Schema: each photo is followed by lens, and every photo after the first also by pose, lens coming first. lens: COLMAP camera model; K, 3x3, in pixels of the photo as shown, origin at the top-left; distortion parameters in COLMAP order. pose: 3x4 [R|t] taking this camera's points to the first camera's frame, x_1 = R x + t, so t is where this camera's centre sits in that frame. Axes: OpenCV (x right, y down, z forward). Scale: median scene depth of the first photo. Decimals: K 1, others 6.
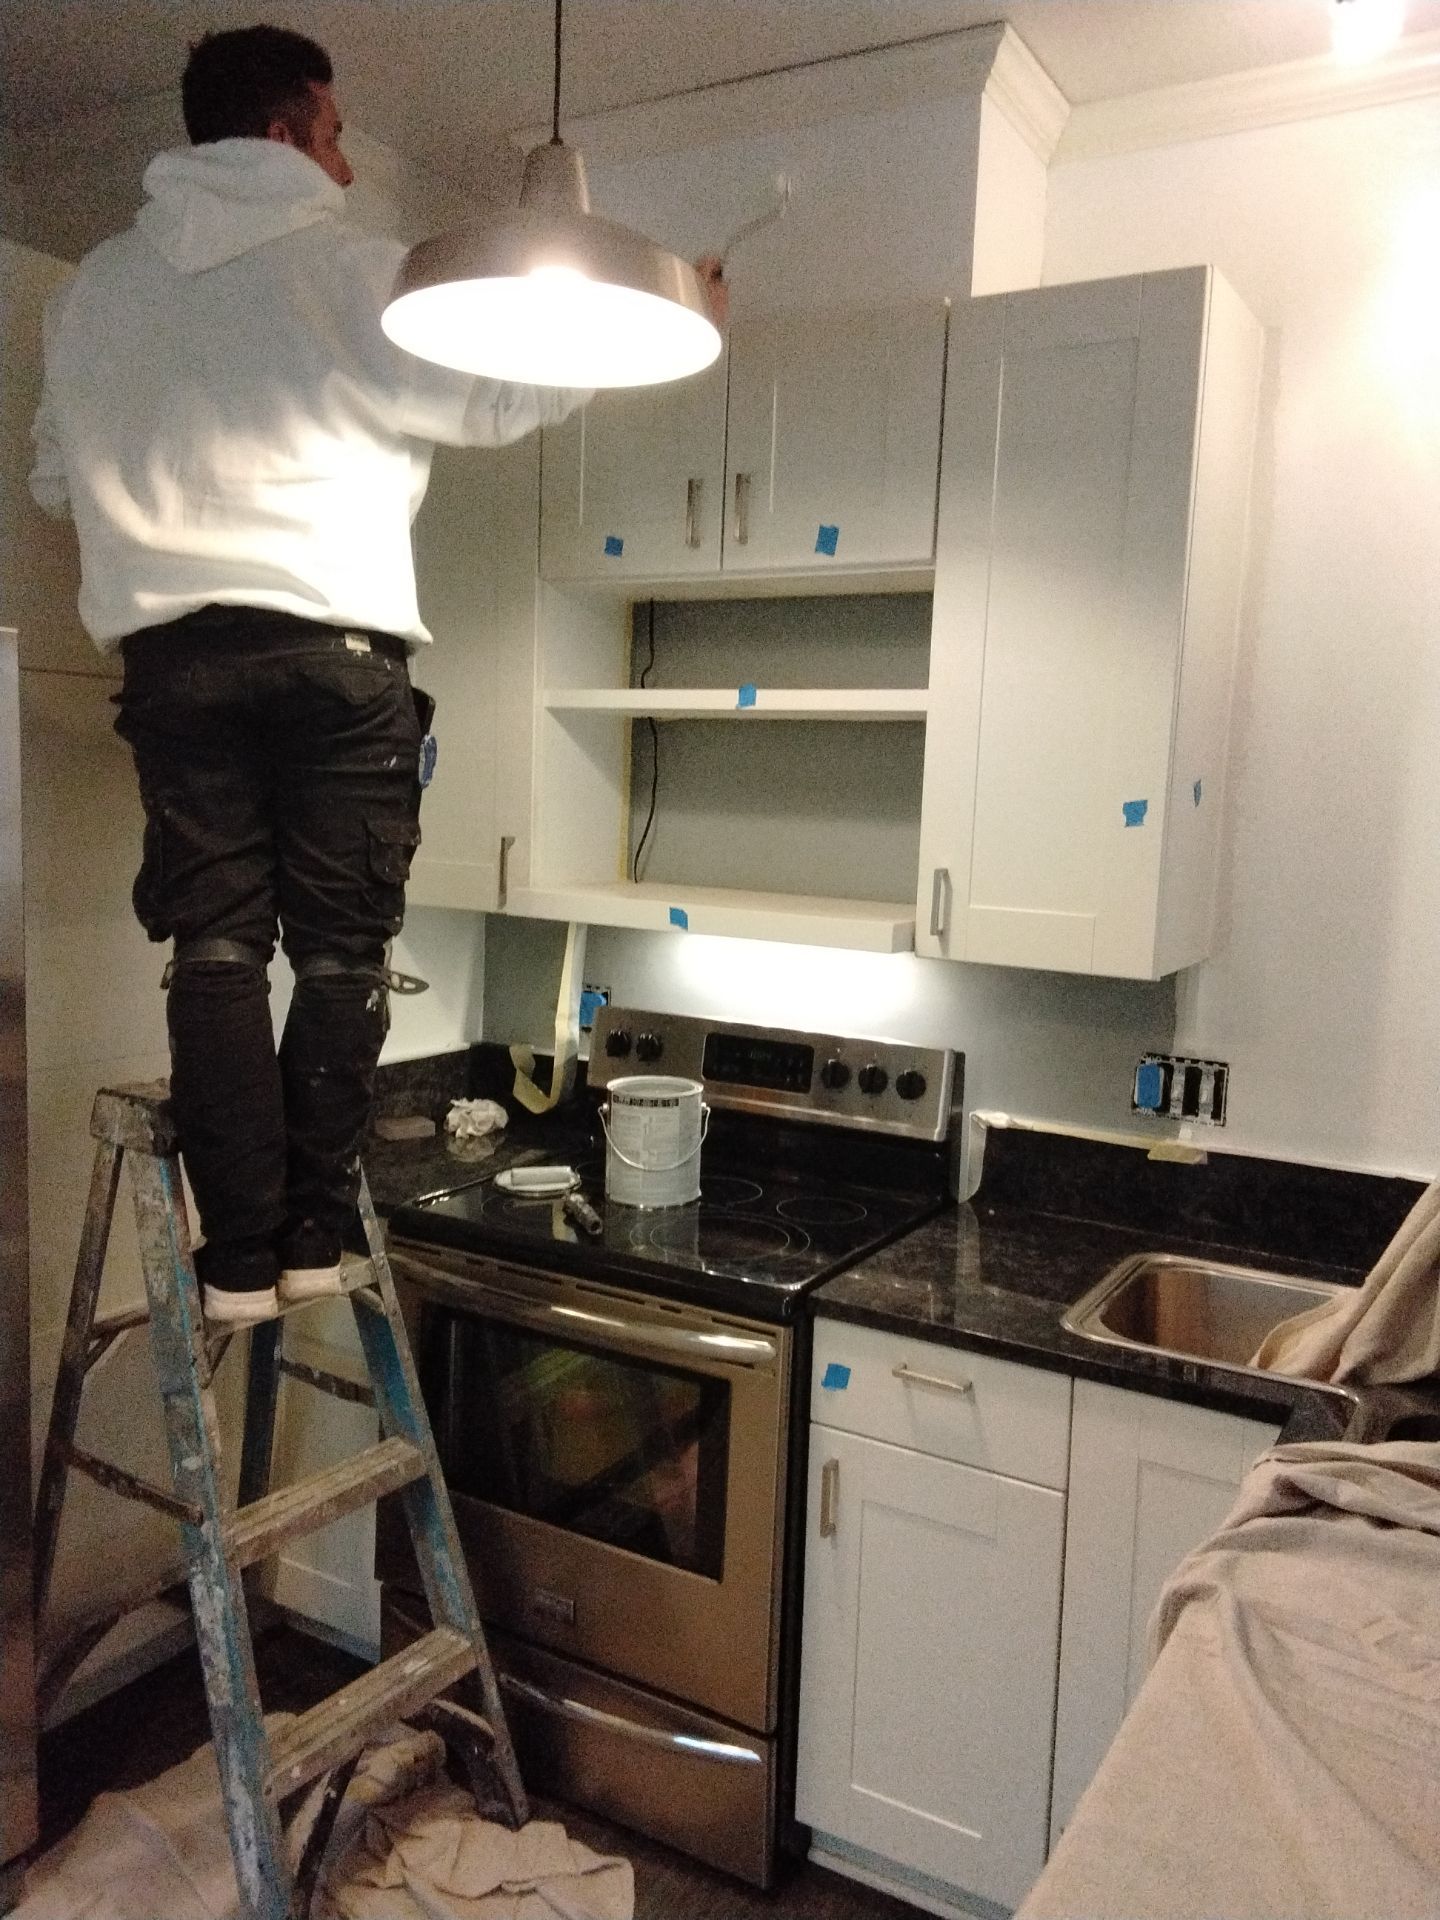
lens RADIAL K [[1507.4, 0, 720.0], [0, 1507.4, 960.0], [0, 0, 1]] dist [0.143254, -0.162639]
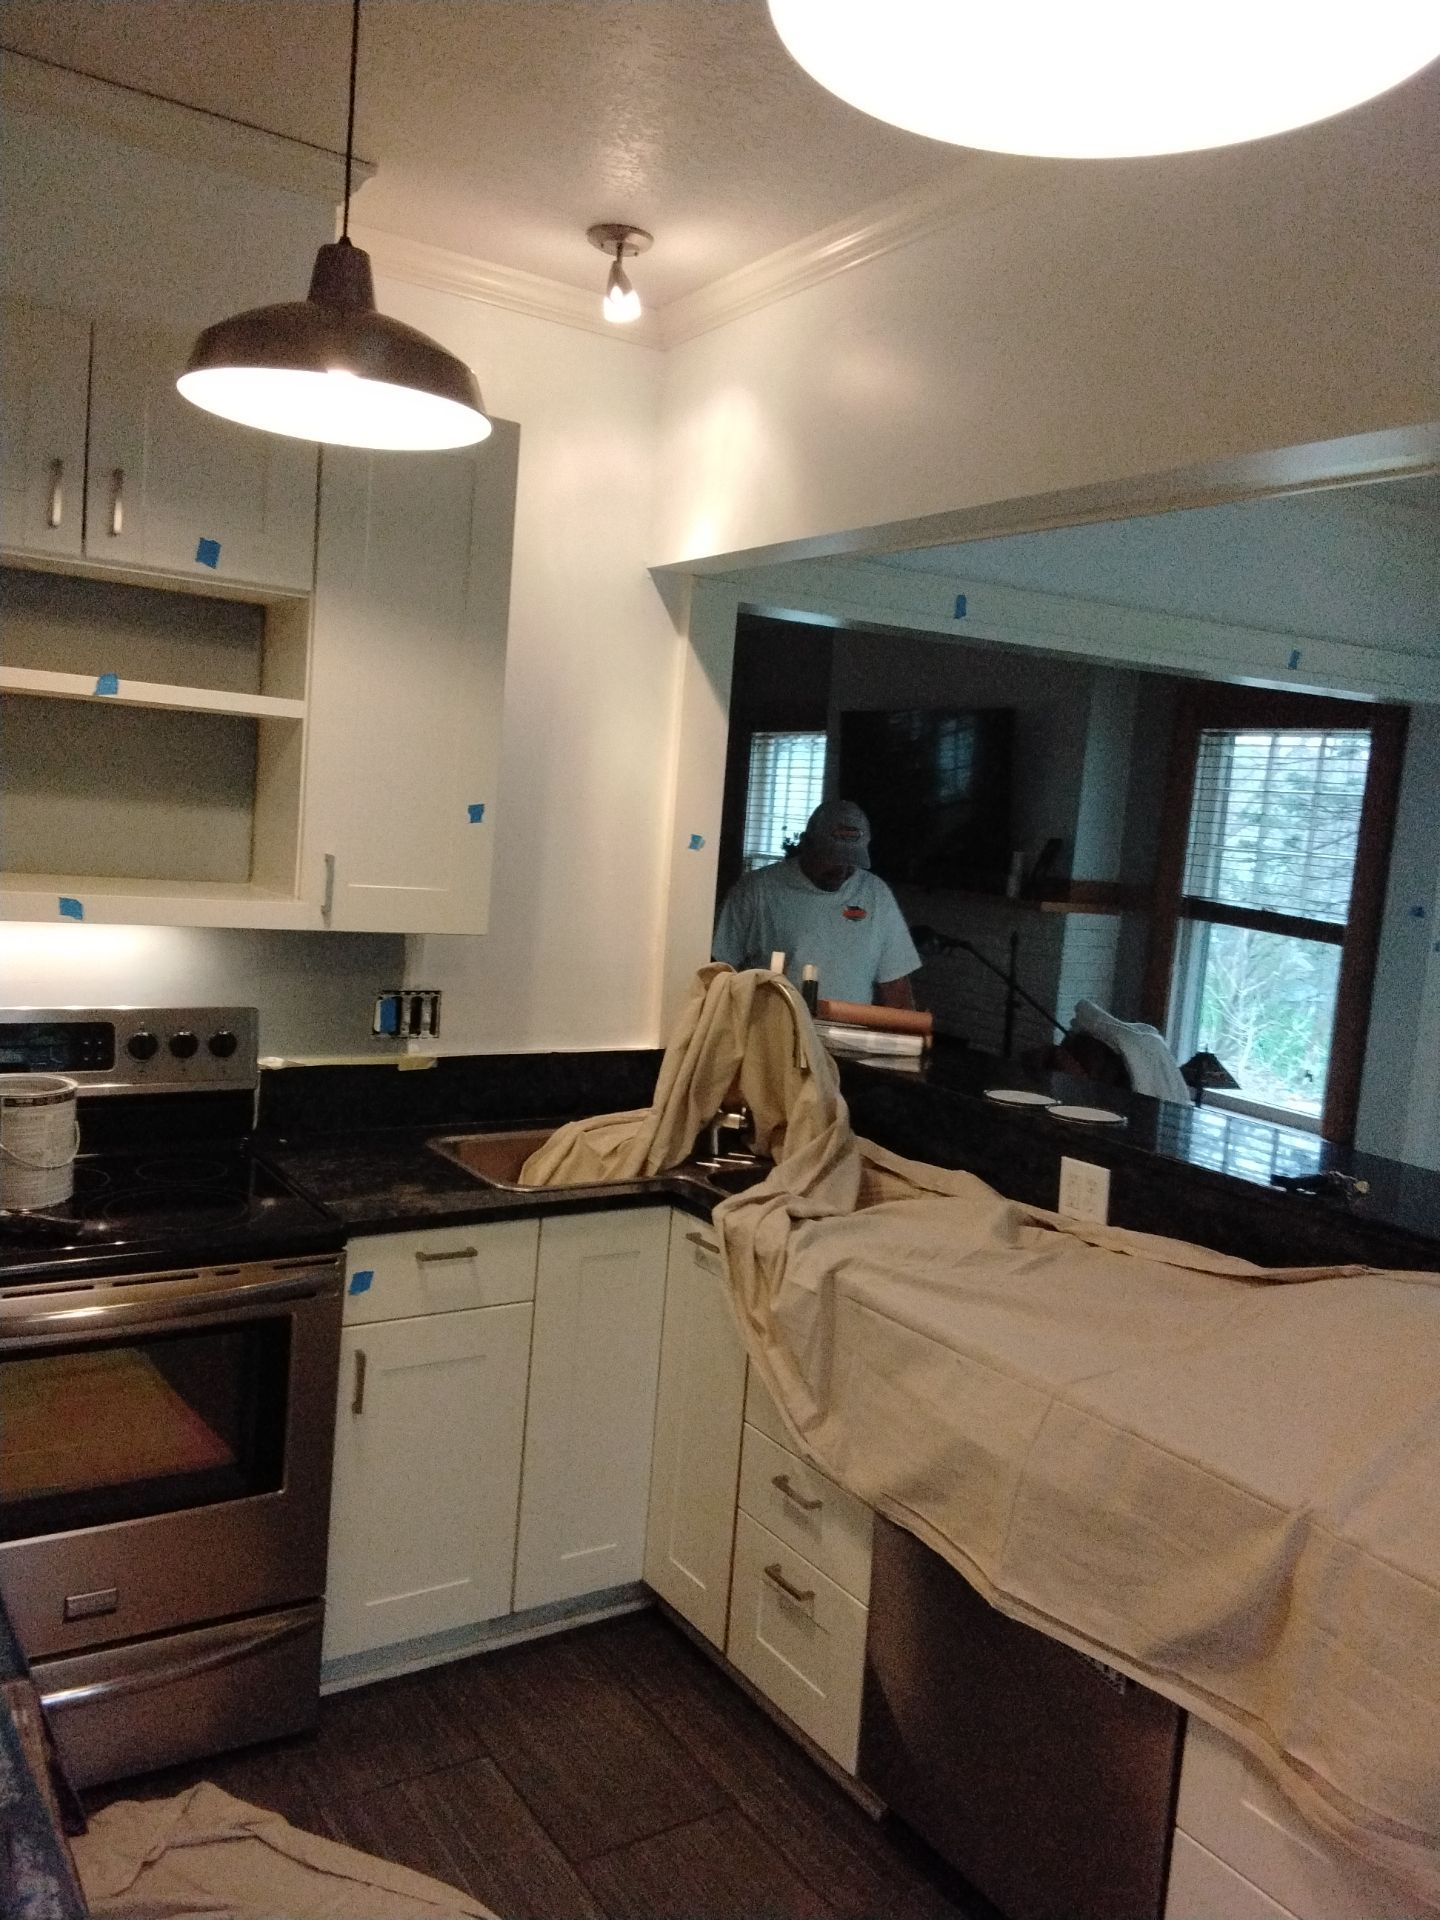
lens RADIAL K [[1507.4, 0, 720.0], [0, 1507.4, 960.0], [0, 0, 1]] dist [0.143254, -0.162639]
pose [[0.440894, -0.093225, 0.892705, -0.769005], [0.037381, 0.995636, 0.085513, -0.066701], [-0.896781, -0.004332, 0.442454, 0.188507]]
